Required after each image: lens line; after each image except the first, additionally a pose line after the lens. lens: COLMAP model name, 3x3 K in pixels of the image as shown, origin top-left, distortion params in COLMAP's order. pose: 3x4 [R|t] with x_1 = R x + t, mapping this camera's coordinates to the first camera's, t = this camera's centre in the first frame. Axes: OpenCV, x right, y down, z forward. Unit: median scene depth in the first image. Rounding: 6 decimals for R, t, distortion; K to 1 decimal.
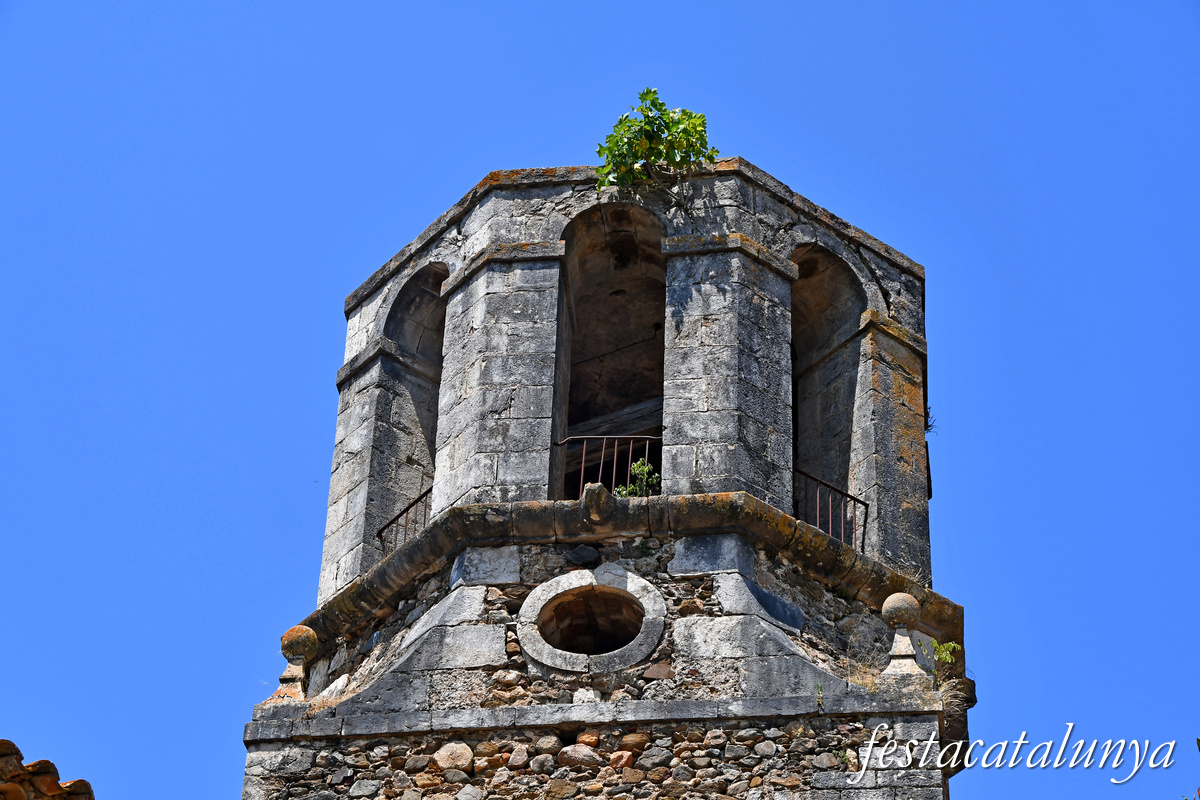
lens RADIAL K [[3093.3, 0, 600.0], [0, 3093.3, 400.0], [0, 0, 1]] dist [0.882649, 0.694057]
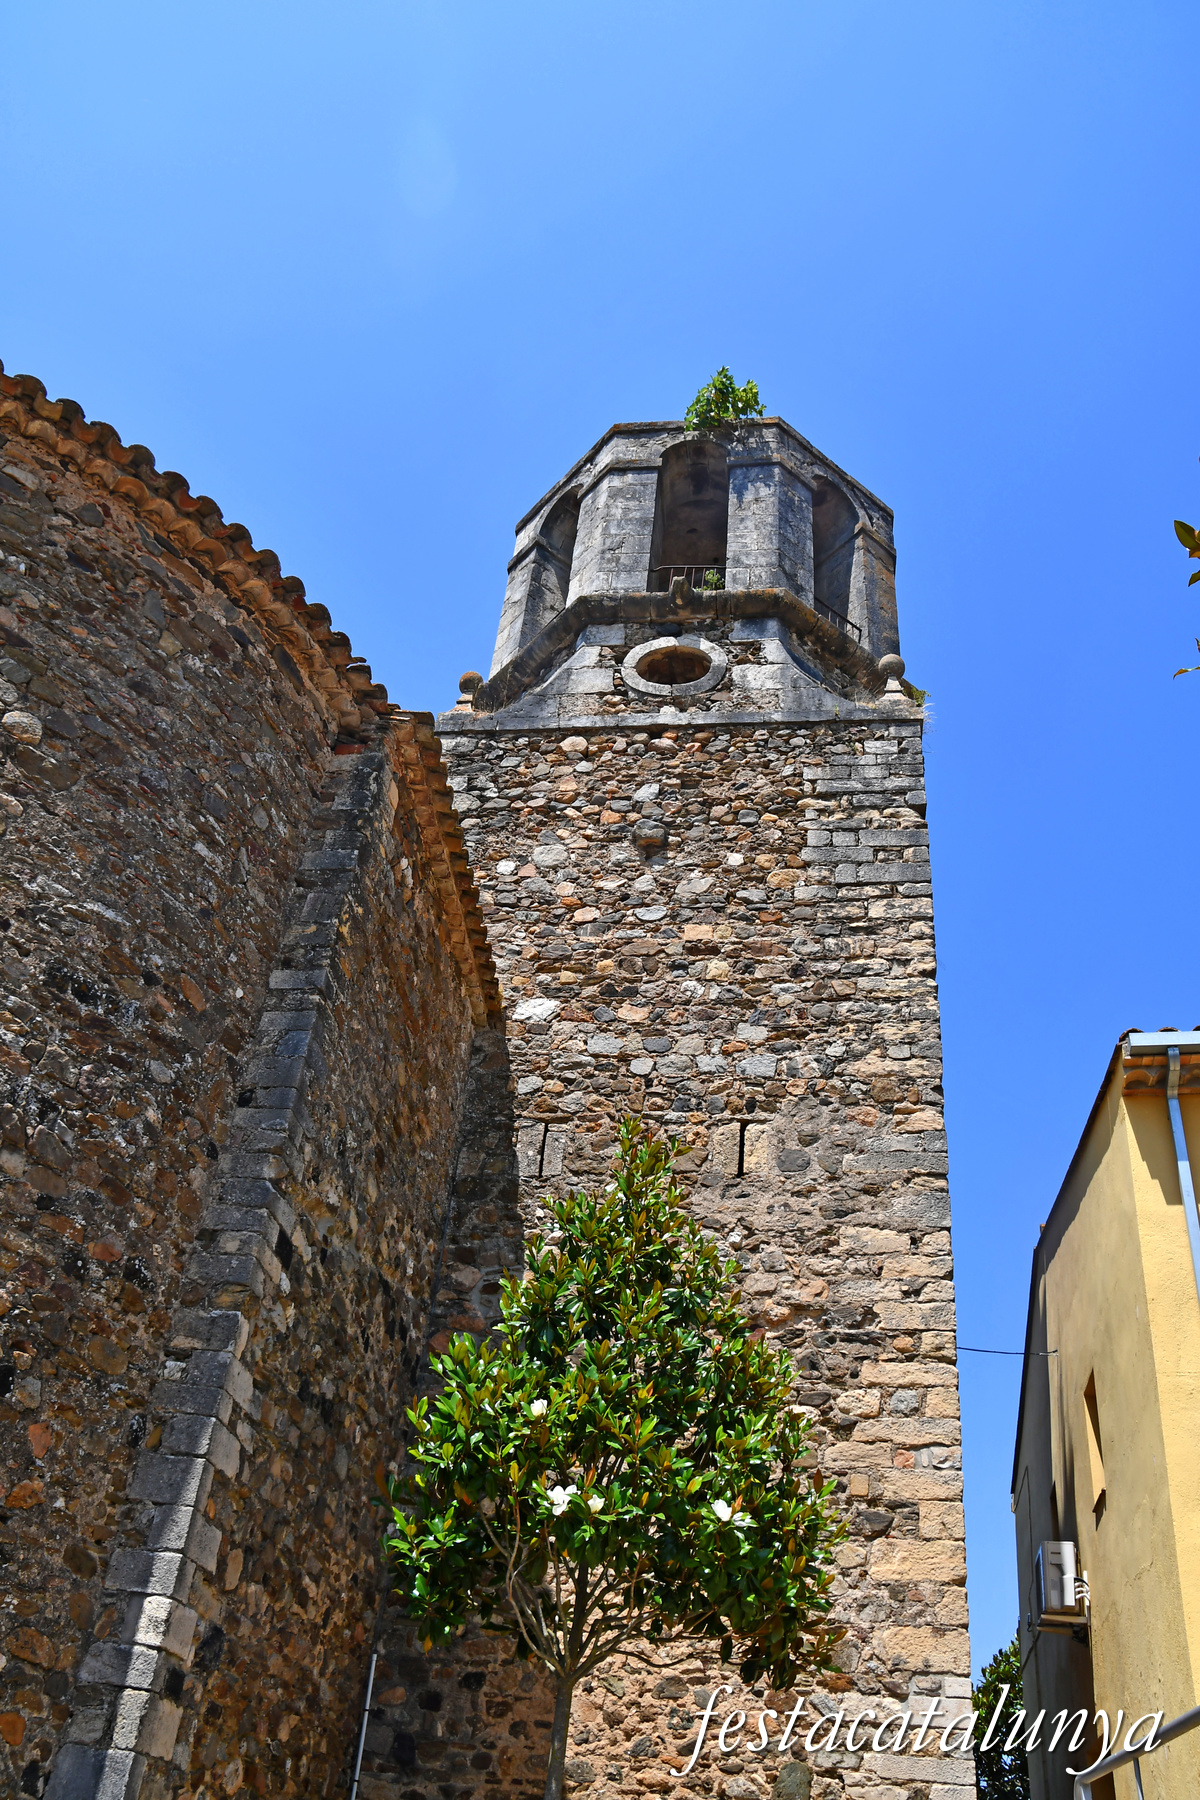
lens RADIAL K [[1387.1, 0, 600.0], [0, 1387.1, 900.0], [0, 0, 1]] dist [-0.117181, 0.004683]
pose [[0.998538, 0.044003, -0.031396, -0.011977], [-0.044666, 0.998787, -0.020728, 0.189925], [0.030445, 0.022100, 0.999292, 0.368165]]
